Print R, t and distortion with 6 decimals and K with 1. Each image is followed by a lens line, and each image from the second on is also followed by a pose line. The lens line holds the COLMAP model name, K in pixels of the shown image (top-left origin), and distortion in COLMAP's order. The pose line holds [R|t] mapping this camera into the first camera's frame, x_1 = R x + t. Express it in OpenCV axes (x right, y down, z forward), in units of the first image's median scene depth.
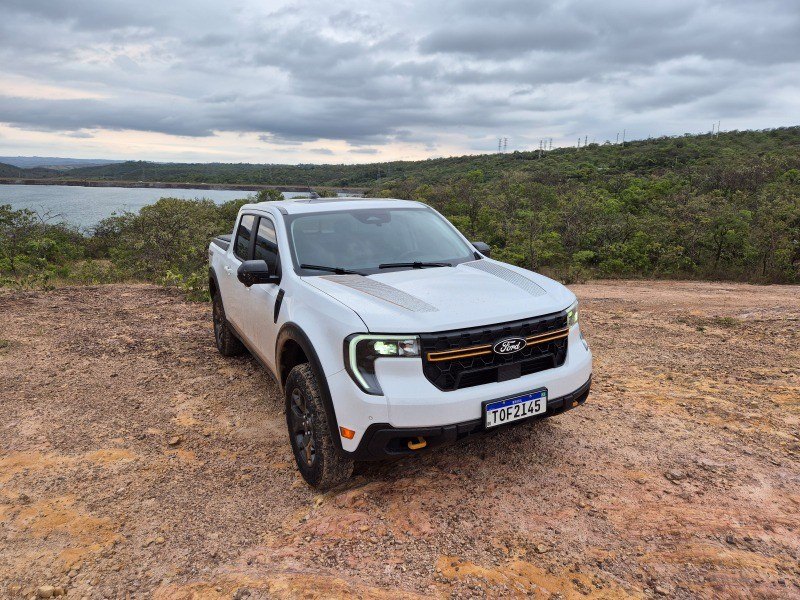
lens RADIAL K [[545.4, 0, 394.3], [0, 545.4, 286.2], [0, 0, 1]] dist [0.085430, -0.077733]
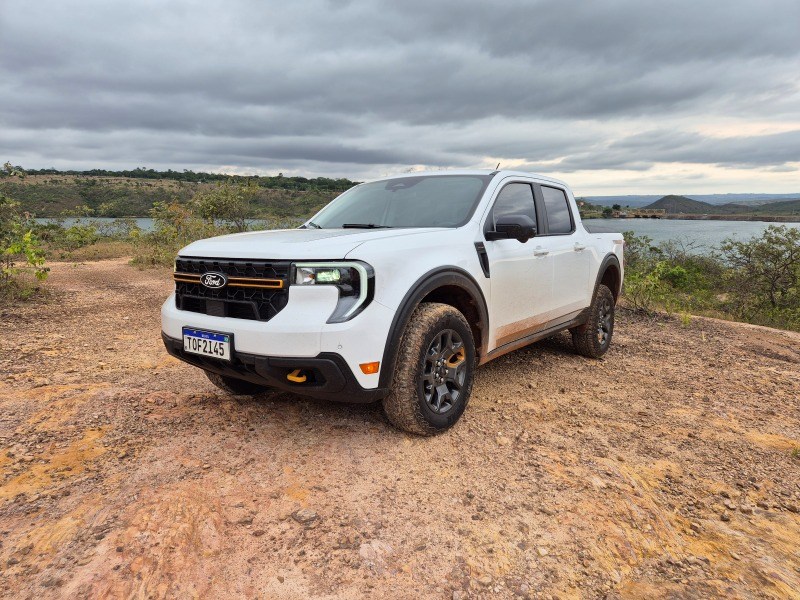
lens RADIAL K [[541.7, 0, 397.6], [0, 541.7, 303.0], [0, 0, 1]] dist [0.086580, -0.073563]
pose [[0.425851, 0.137553, -0.894276, 0.124960], [-0.171849, 0.982681, 0.069317, 0.002347], [0.888324, 0.124162, 0.442114, 0.087079]]
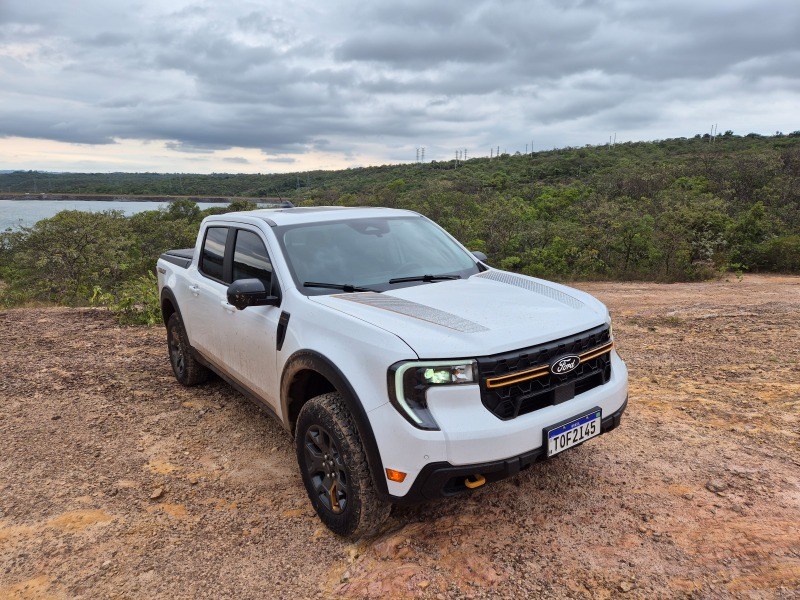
lens RADIAL K [[541.7, 0, 397.6], [0, 541.7, 303.0], [0, 0, 1]] dist [0.086580, -0.073563]
pose [[0.987970, -0.039679, 0.149465, -0.019853], [0.037627, 0.999155, 0.016527, -0.001954], [-0.149995, -0.010704, 0.988629, 0.014587]]
